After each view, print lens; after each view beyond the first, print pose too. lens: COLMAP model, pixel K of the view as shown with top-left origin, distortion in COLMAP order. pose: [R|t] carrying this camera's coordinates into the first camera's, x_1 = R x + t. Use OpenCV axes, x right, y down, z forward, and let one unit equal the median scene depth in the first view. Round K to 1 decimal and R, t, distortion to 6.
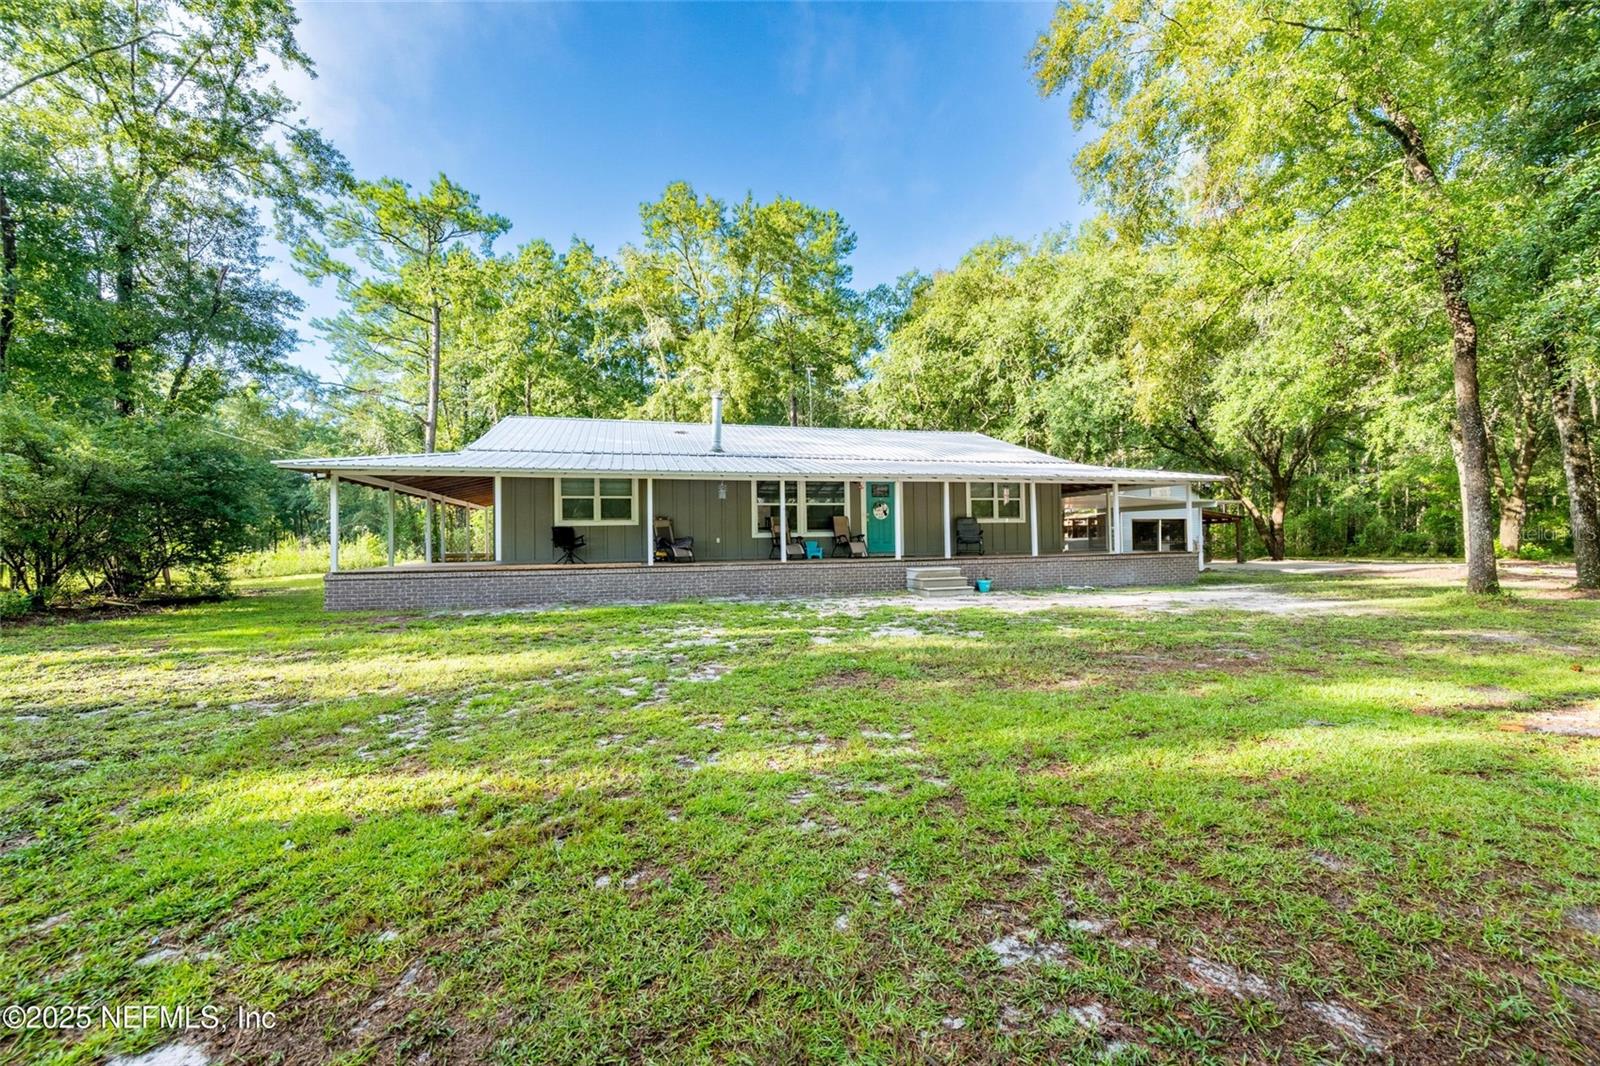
lens RADIAL K [[622.7, 0, 796.3], [0, 622.7, 533.3], [0, 0, 1]] dist [-0.003496, 0.000148]
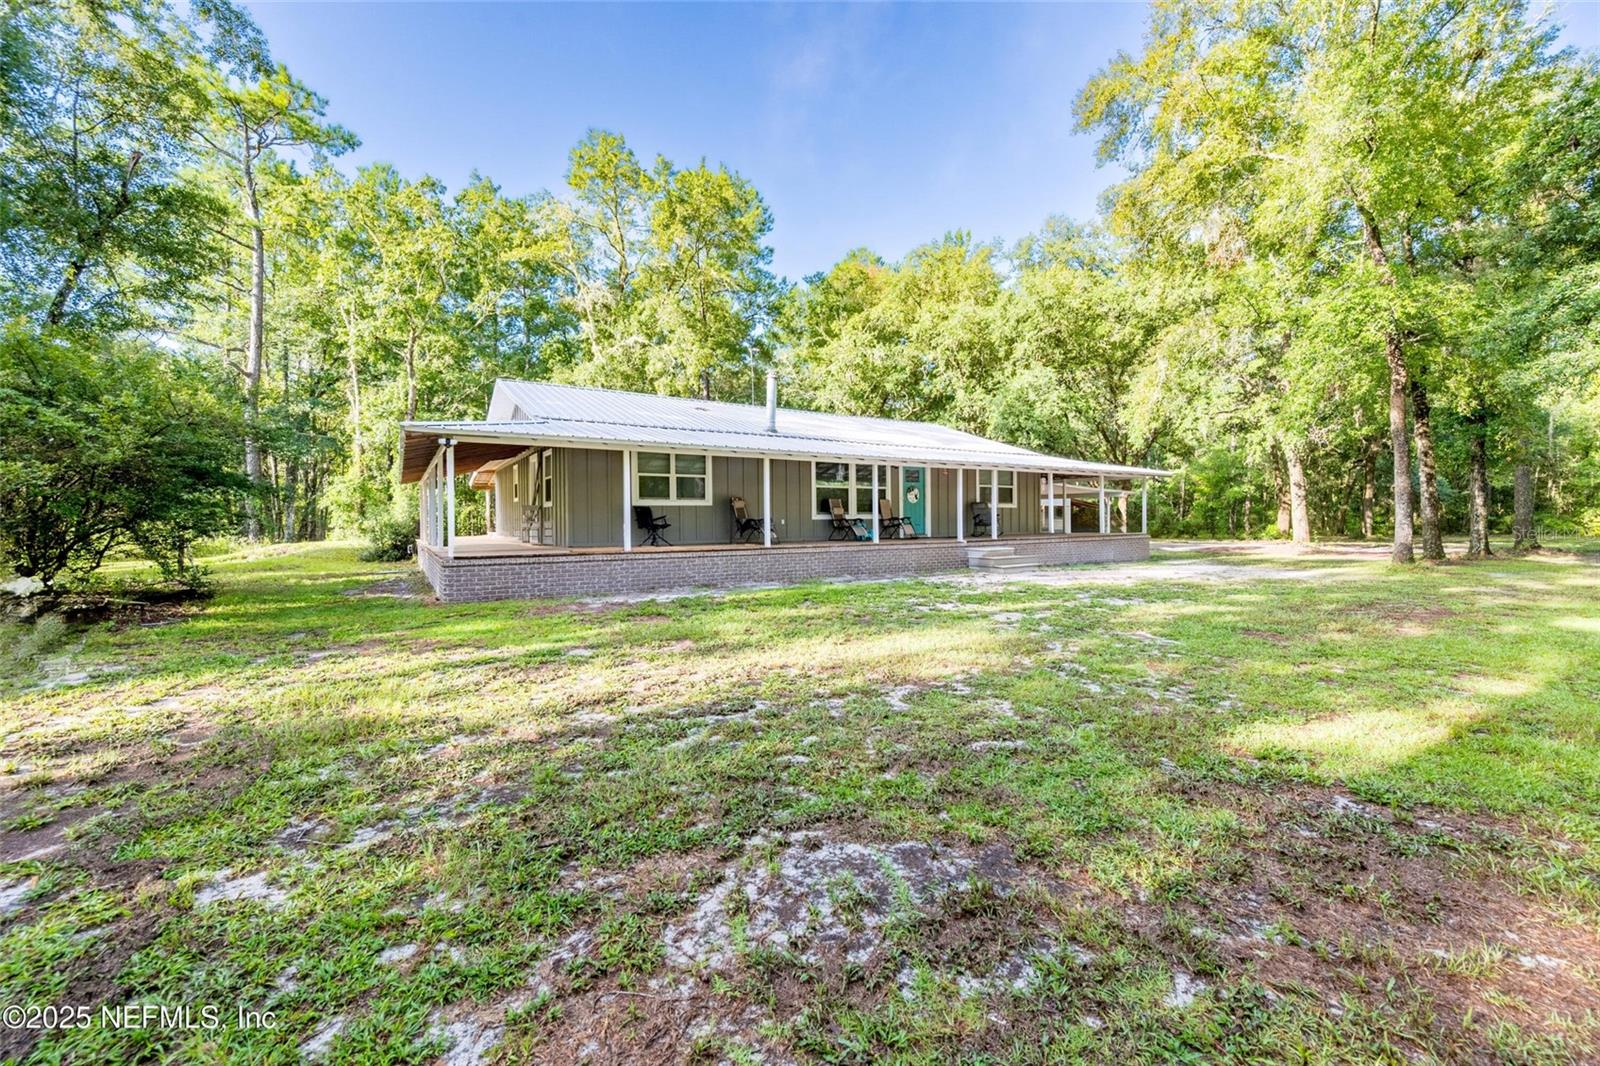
lens RADIAL K [[622.7, 0, 815.5], [0, 622.7, 531.8], [0, 0, 1]] dist [-0.003496, 0.000148]
pose [[0.955921, 0.001435, 0.293622, -0.320519], [-0.008910, 0.999669, 0.024123, 0.002423], [-0.293490, -0.025676, 0.955617, 0.029672]]
